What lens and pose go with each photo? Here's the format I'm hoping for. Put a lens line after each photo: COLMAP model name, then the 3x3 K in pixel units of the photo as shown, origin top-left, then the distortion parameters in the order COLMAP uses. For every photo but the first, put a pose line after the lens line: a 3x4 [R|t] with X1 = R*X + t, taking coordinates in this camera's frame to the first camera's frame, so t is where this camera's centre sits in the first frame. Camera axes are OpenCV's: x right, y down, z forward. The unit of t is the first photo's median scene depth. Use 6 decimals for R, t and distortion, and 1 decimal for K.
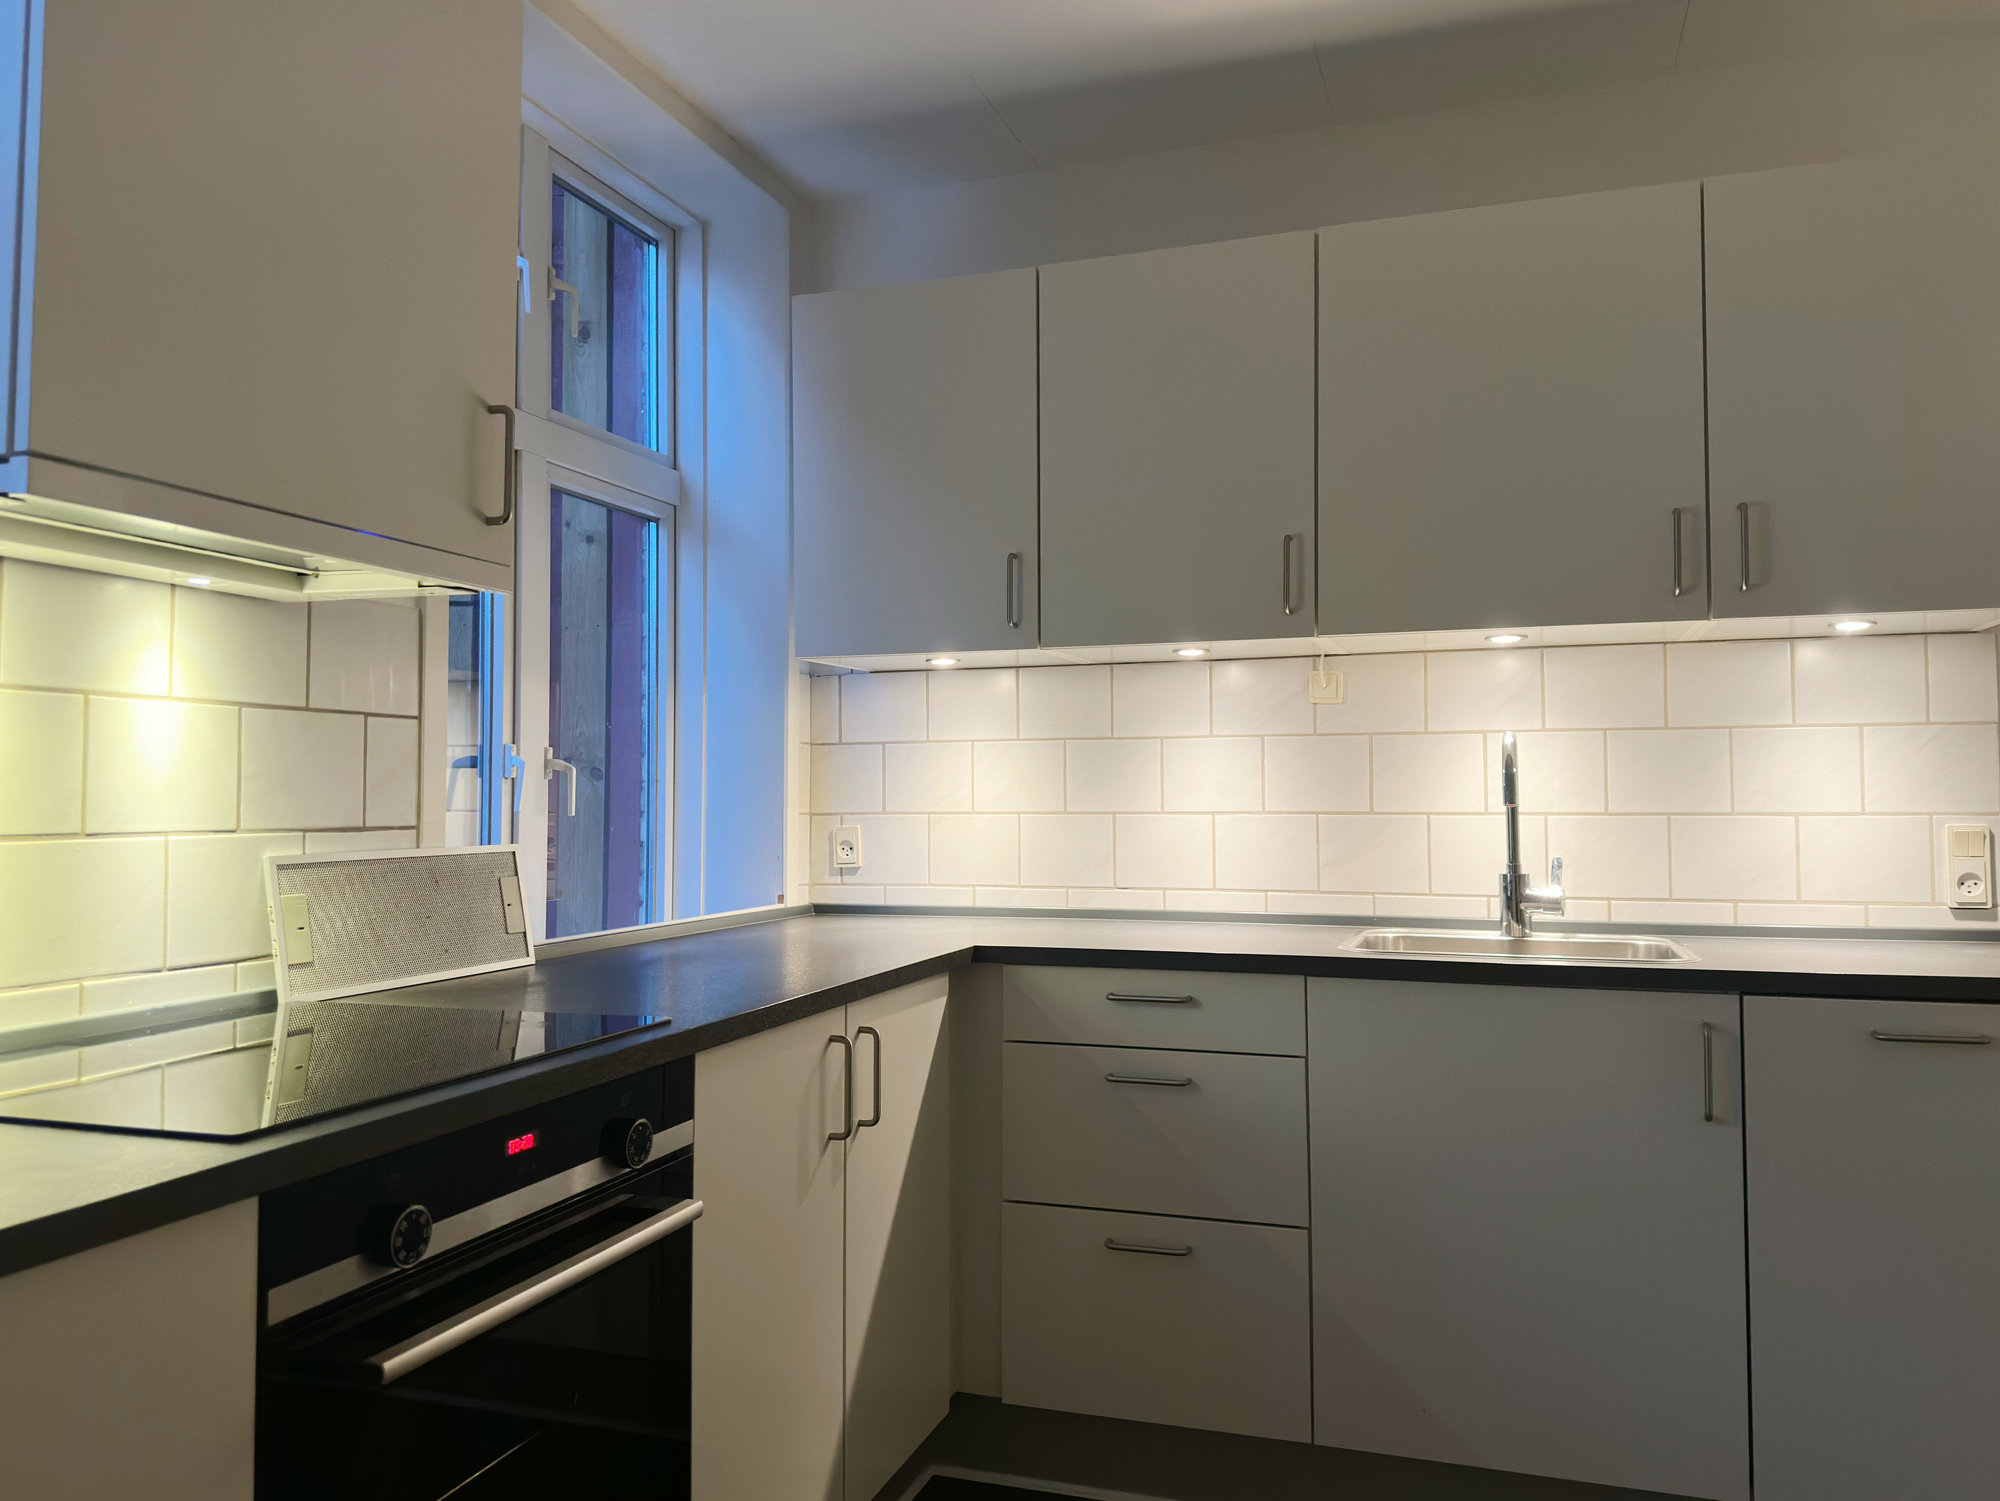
lens RADIAL K [[1448.5, 0, 1000.0], [0, 1448.5, 750.5], [0, 0, 1]] dist [0.144403, -0.251971]
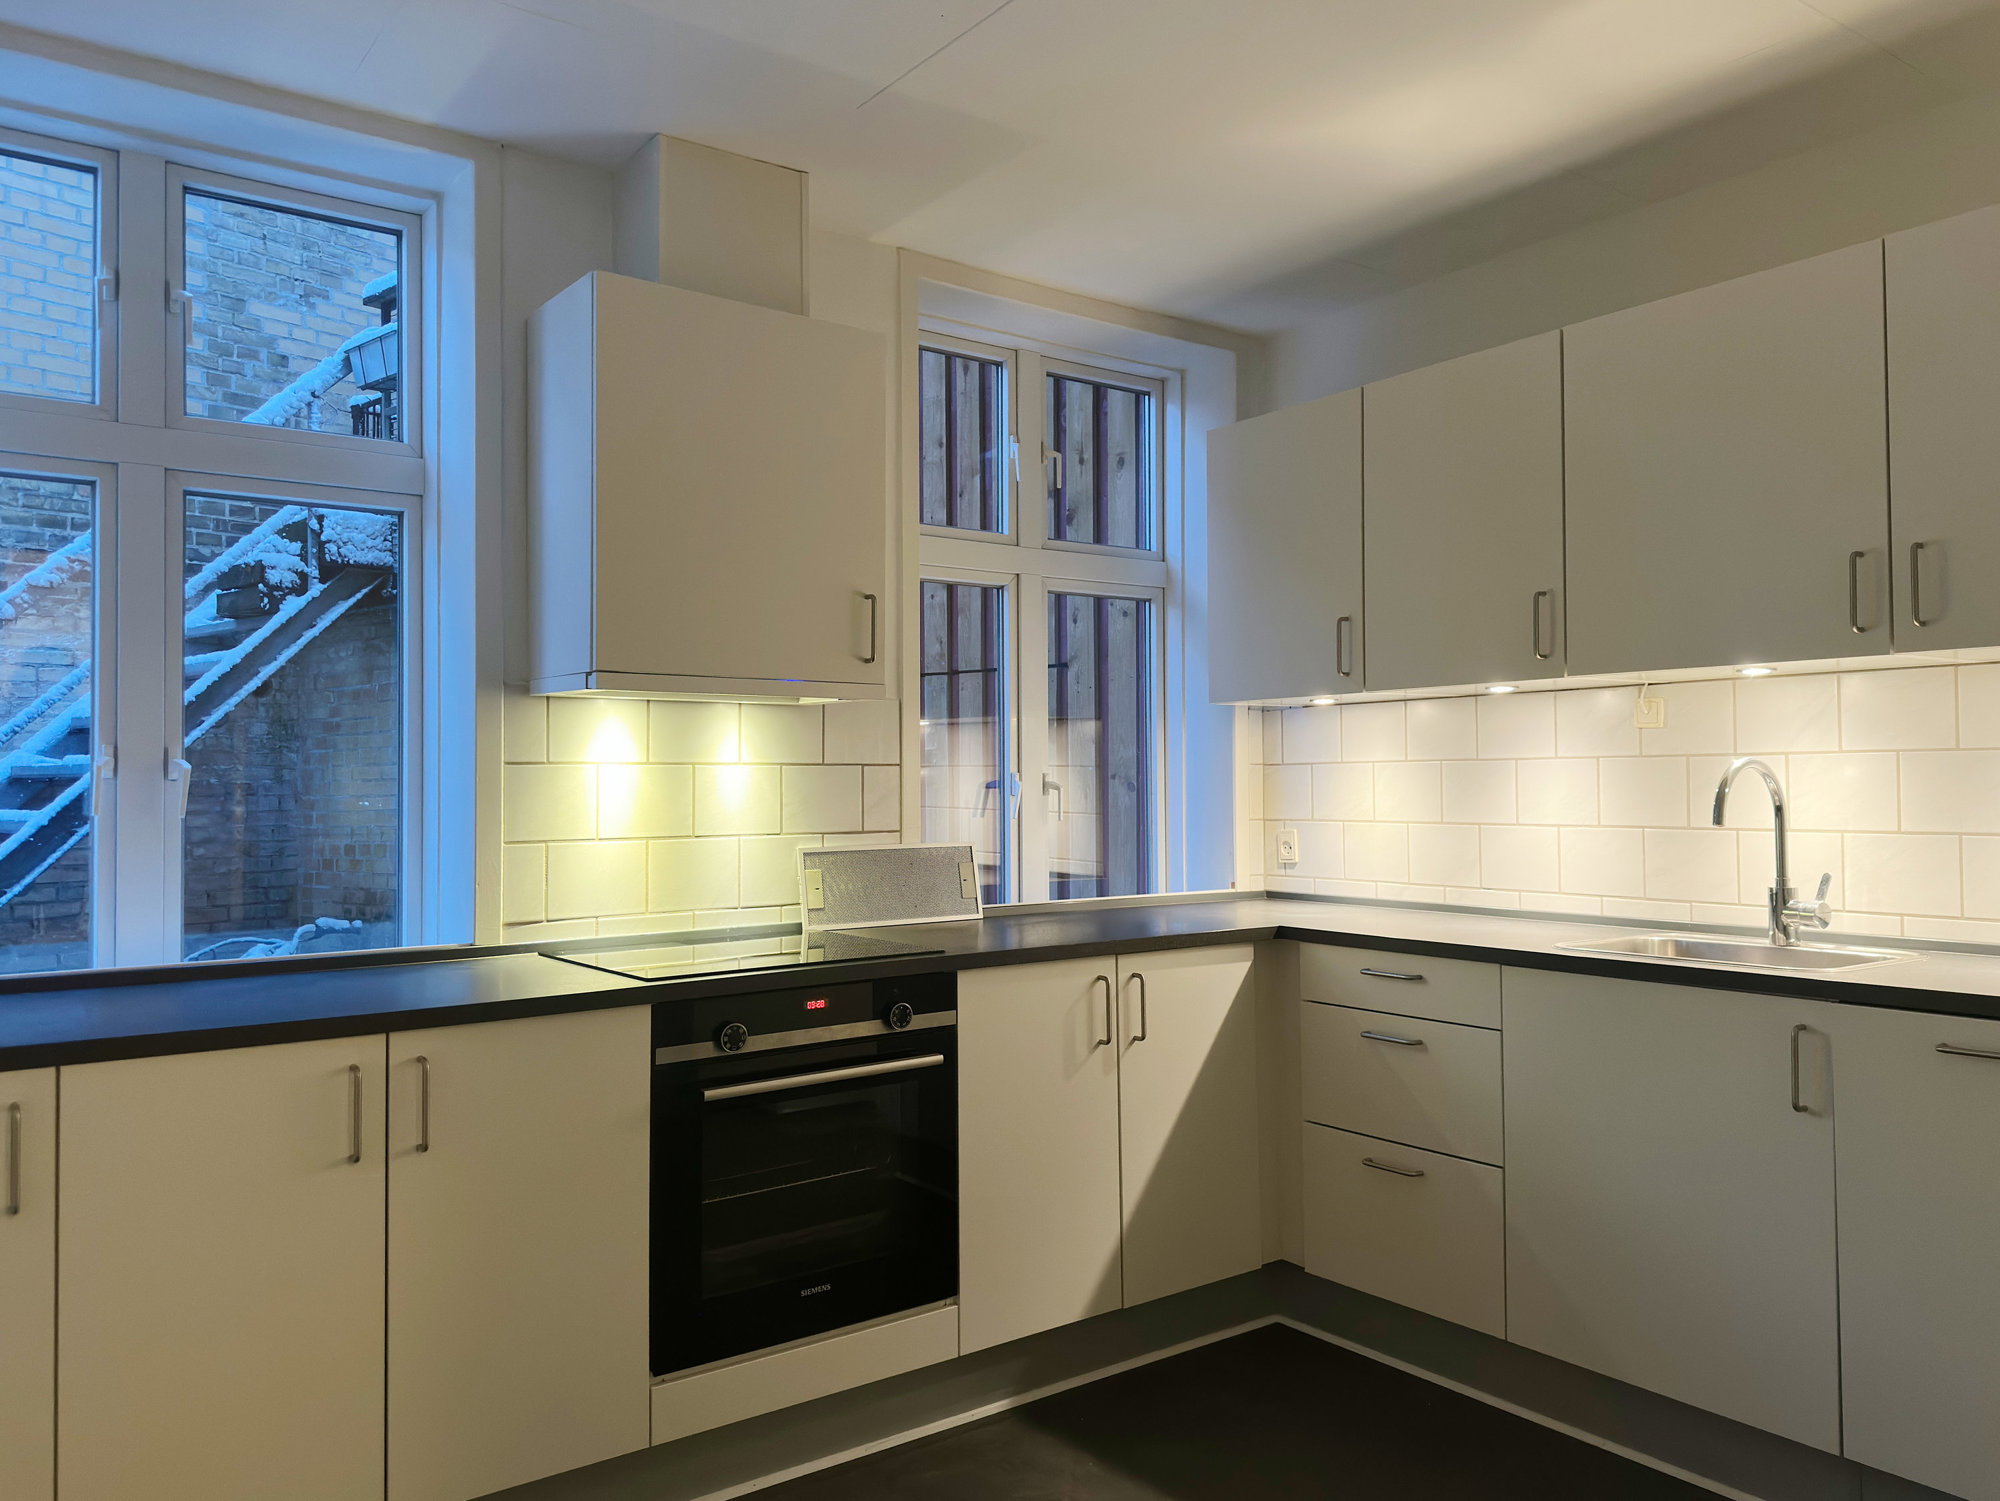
lens RADIAL K [[1448.5, 0, 1000.0], [0, 1448.5, 750.5], [0, 0, 1]] dist [0.144403, -0.251971]
pose [[0.819264, -0.015815, -0.573198, 0.507994], [0.023046, 0.999720, 0.005357, -0.035781], [0.572953, -0.017599, 0.819399, -0.216248]]
